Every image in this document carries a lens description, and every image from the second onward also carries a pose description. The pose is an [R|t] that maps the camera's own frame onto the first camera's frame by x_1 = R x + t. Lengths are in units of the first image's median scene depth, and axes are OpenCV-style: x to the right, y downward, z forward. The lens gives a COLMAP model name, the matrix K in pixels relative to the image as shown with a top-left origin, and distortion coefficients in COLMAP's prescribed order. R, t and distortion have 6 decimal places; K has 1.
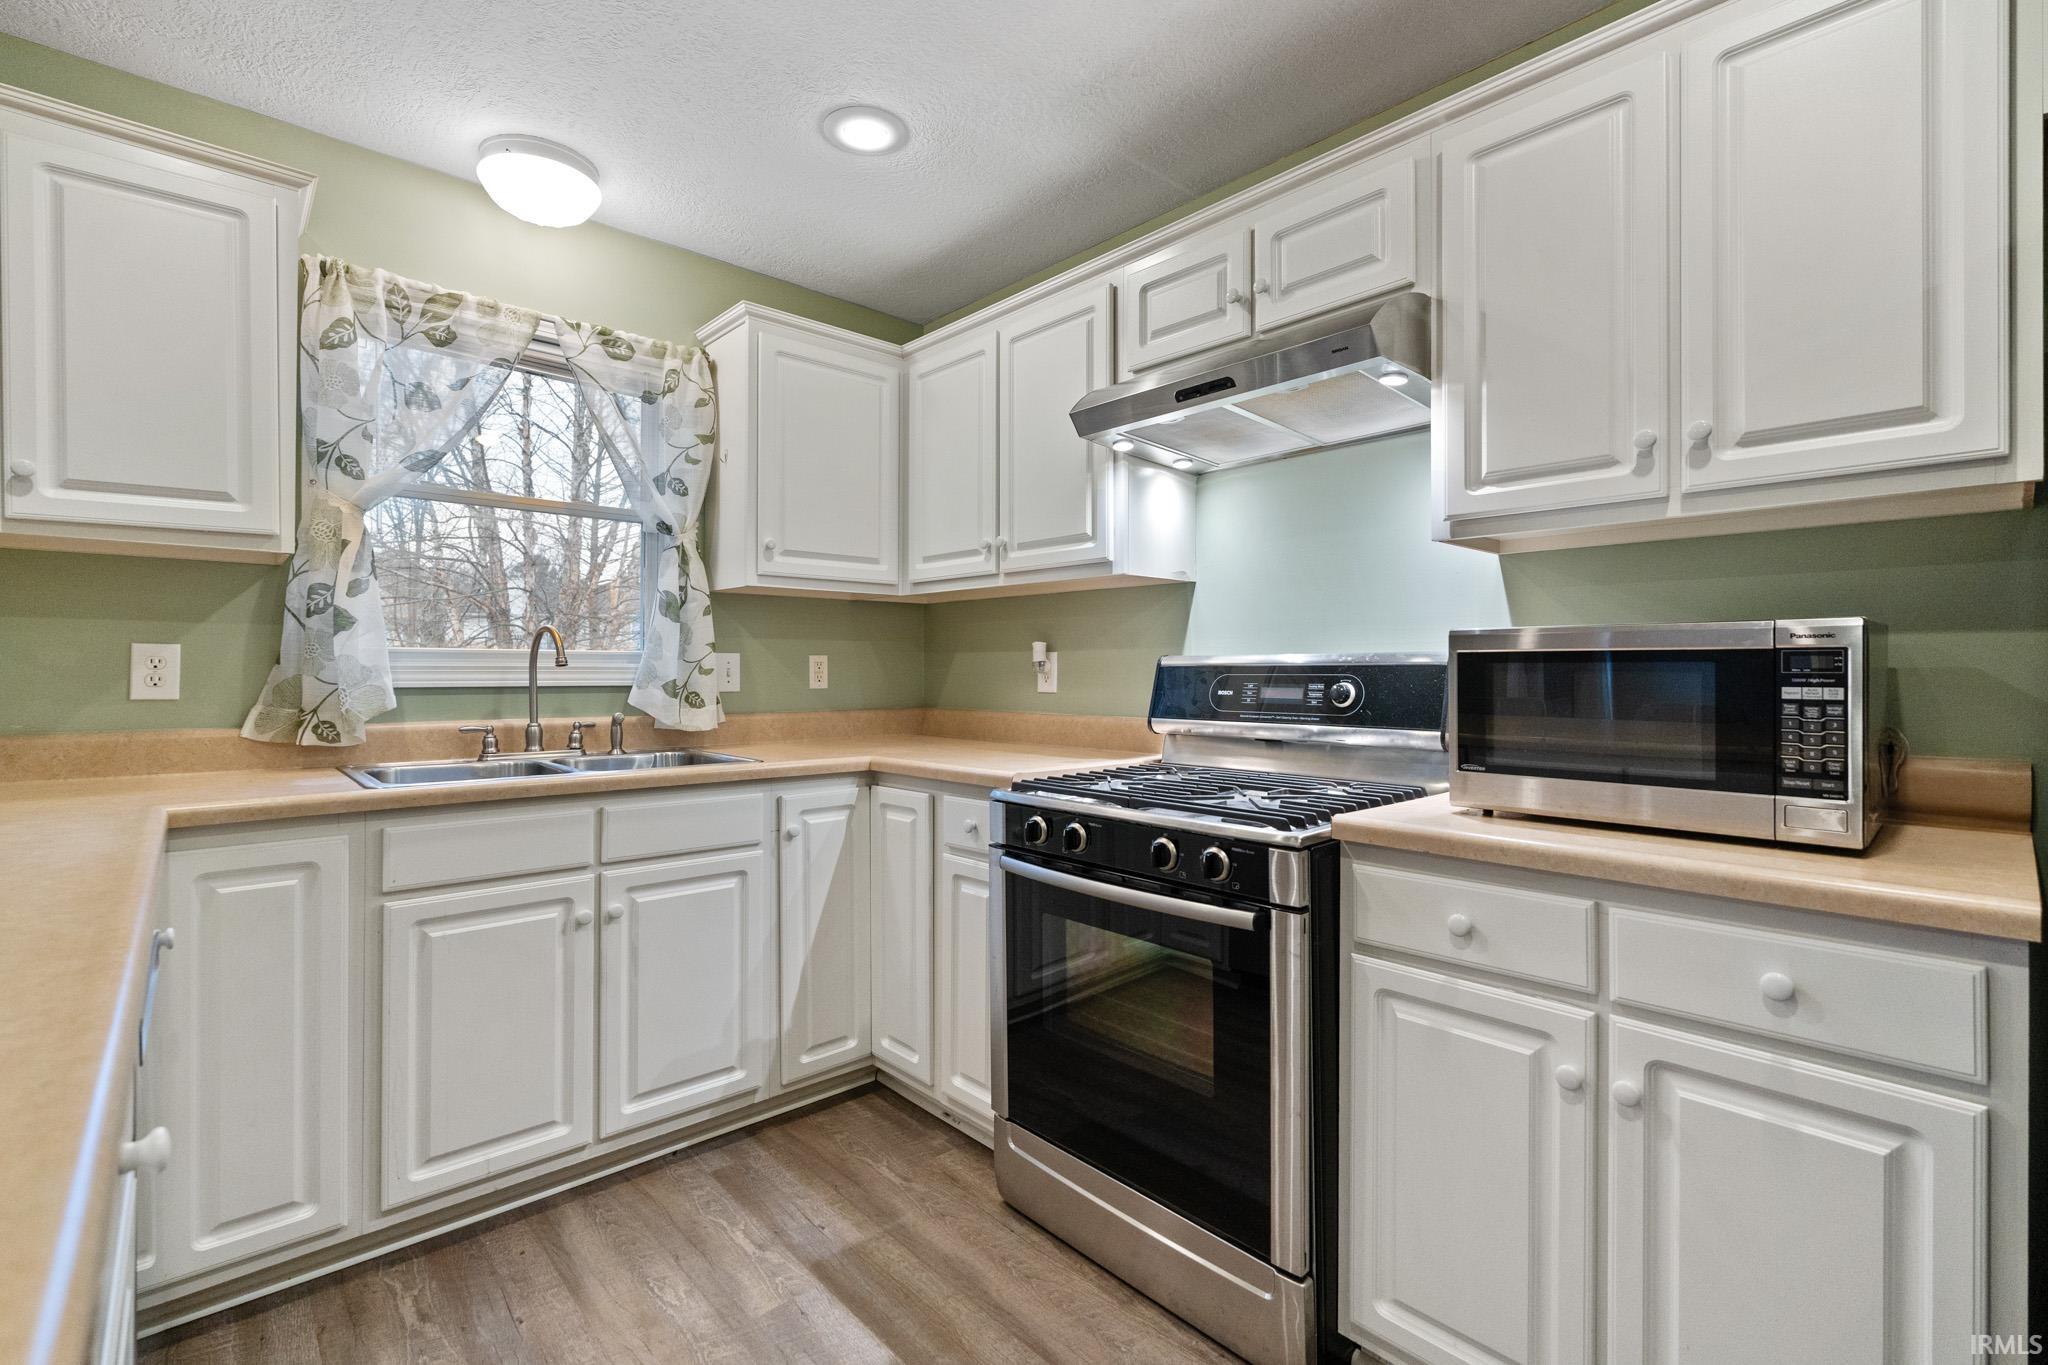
lens RADIAL K [[916.1, 0, 1066.5], [0, 916.1, 668.6], [0, 0, 1]] dist [-0.001385, 0.000047]
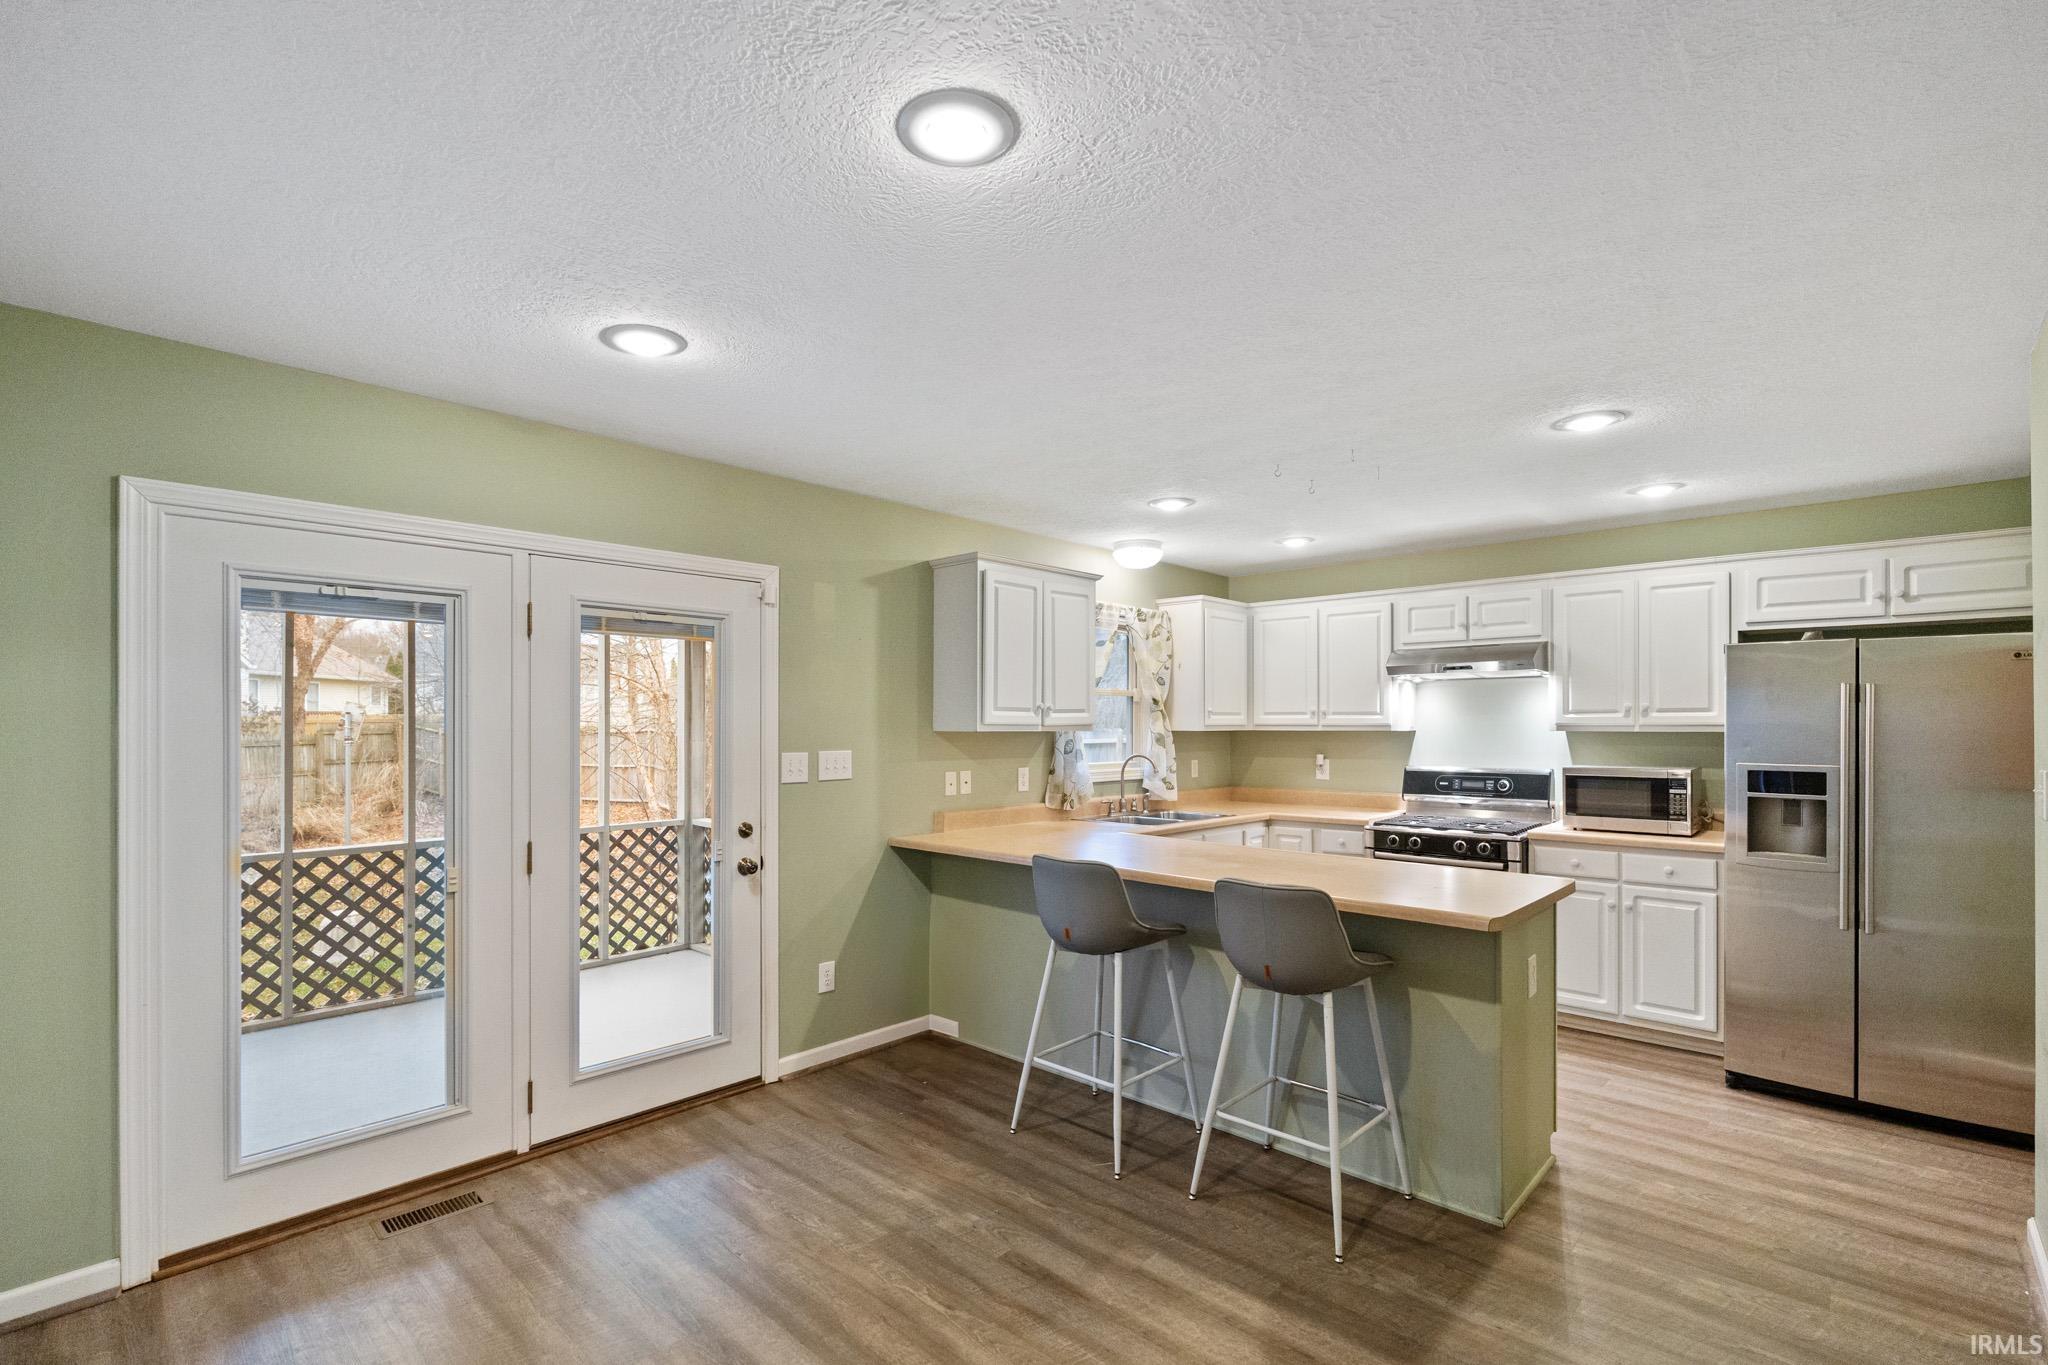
lens RADIAL K [[915.5, 0, 1071.2], [0, 915.5, 723.7], [0, 0, 1]] dist [-0.001556, -0.000399]
pose [[0.996561, -0.001184, 0.082854, -0.993419], [0.001220, 0.999999, -0.000384, -0.129725], [-0.082853, 0.000484, 0.996562, -1.276134]]
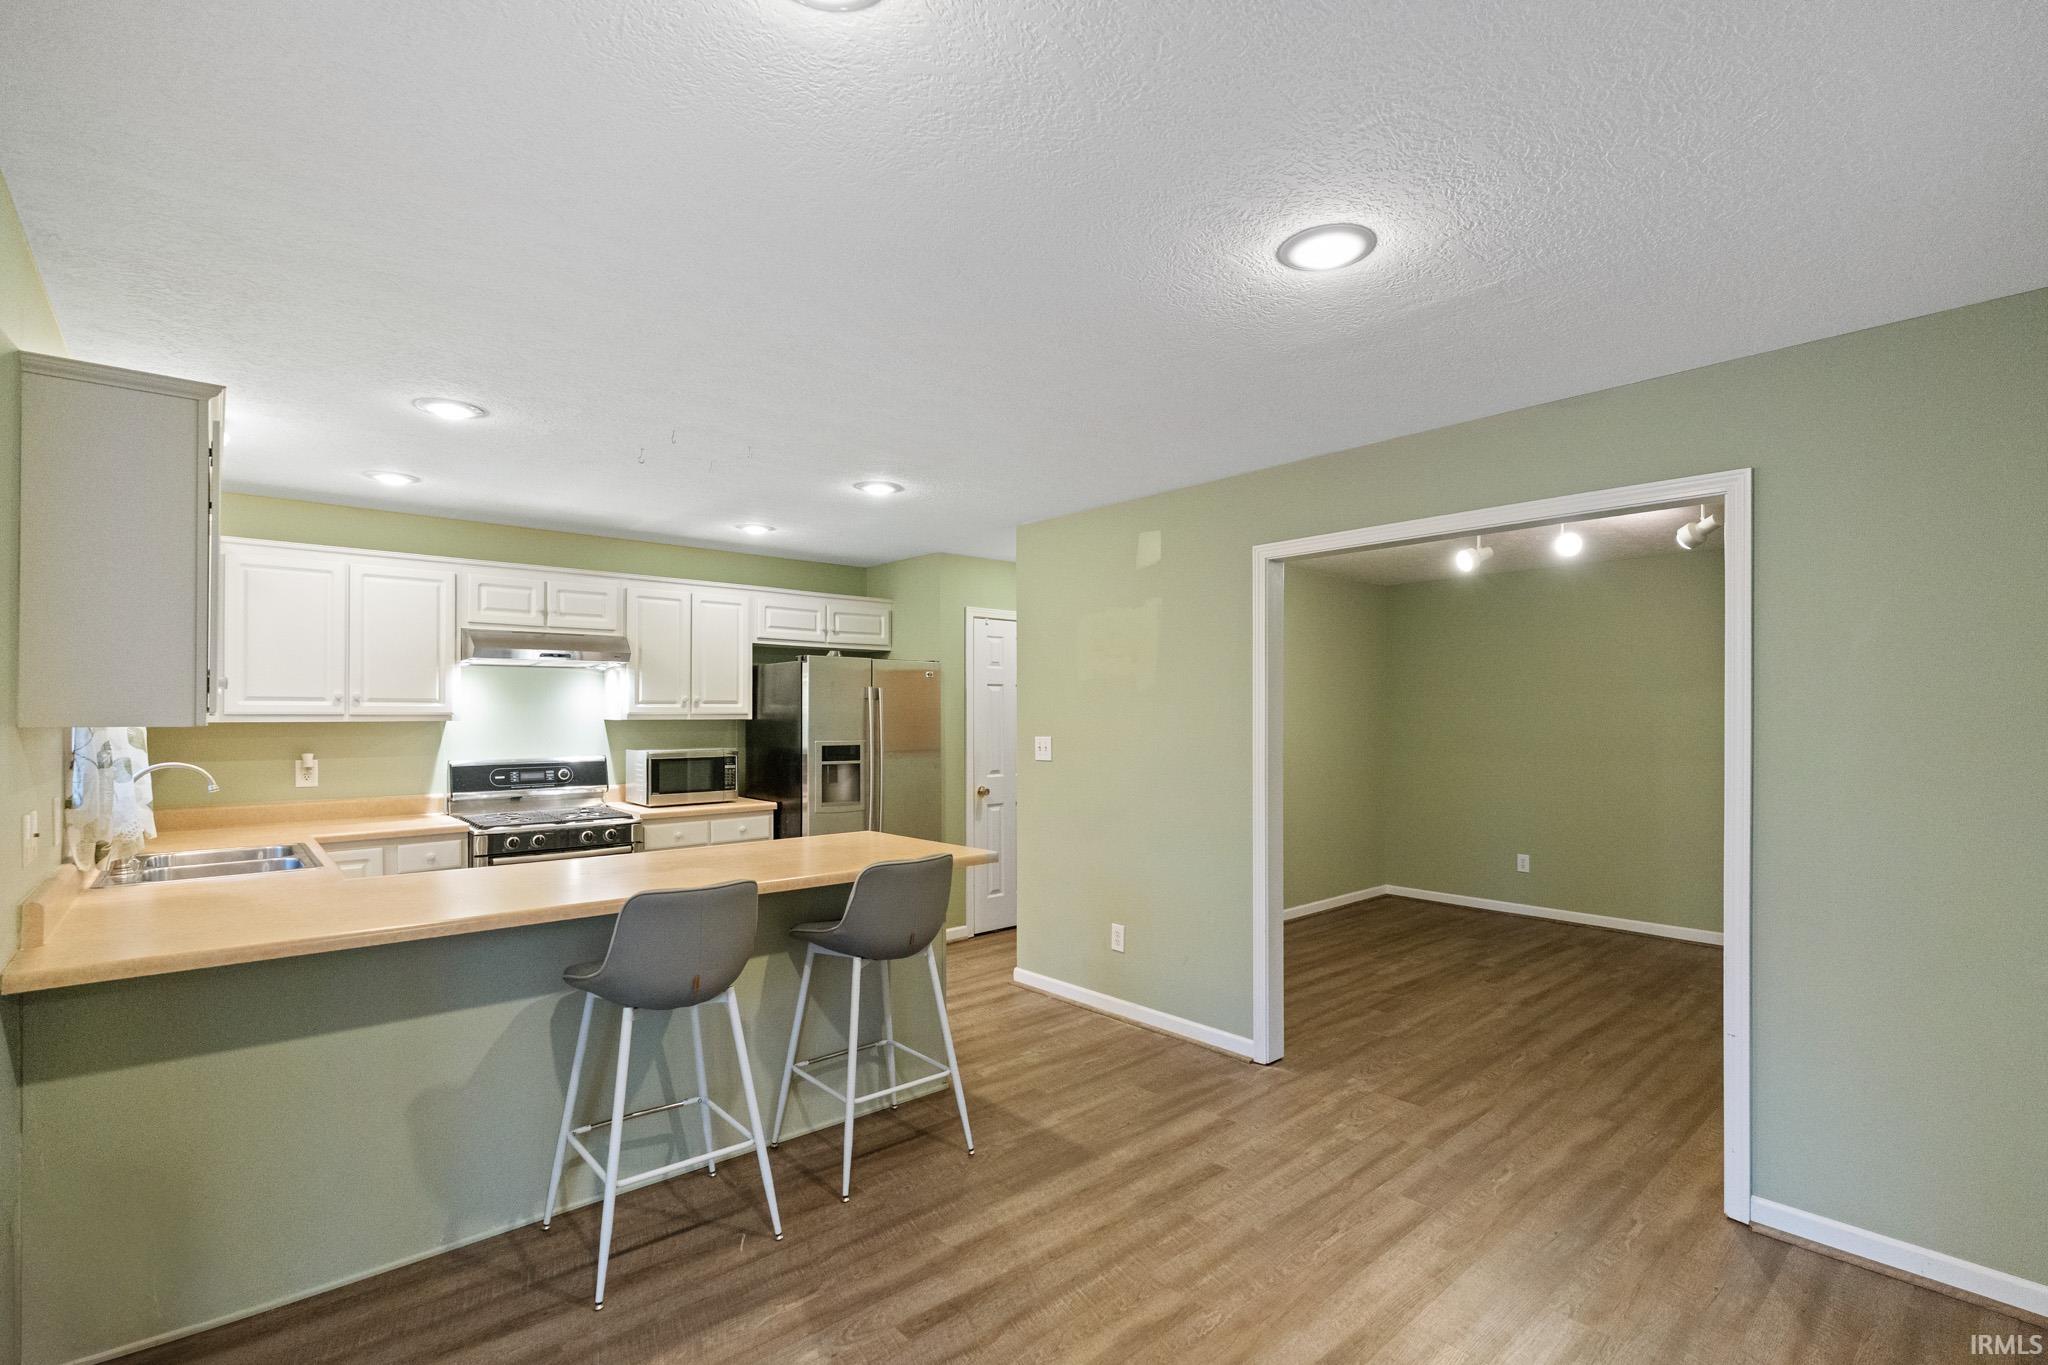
lens RADIAL K [[925.8, 0, 963.2], [0, 925.8, 709.4], [0, 0, 1]] dist [0.000955, 0.000437]
pose [[0.076801, 0.002874, 0.997042, -1.978317], [-0.000183, 0.999996, -0.002868, -0.131602], [-0.997046, 0.000038, 0.076801, -0.258671]]
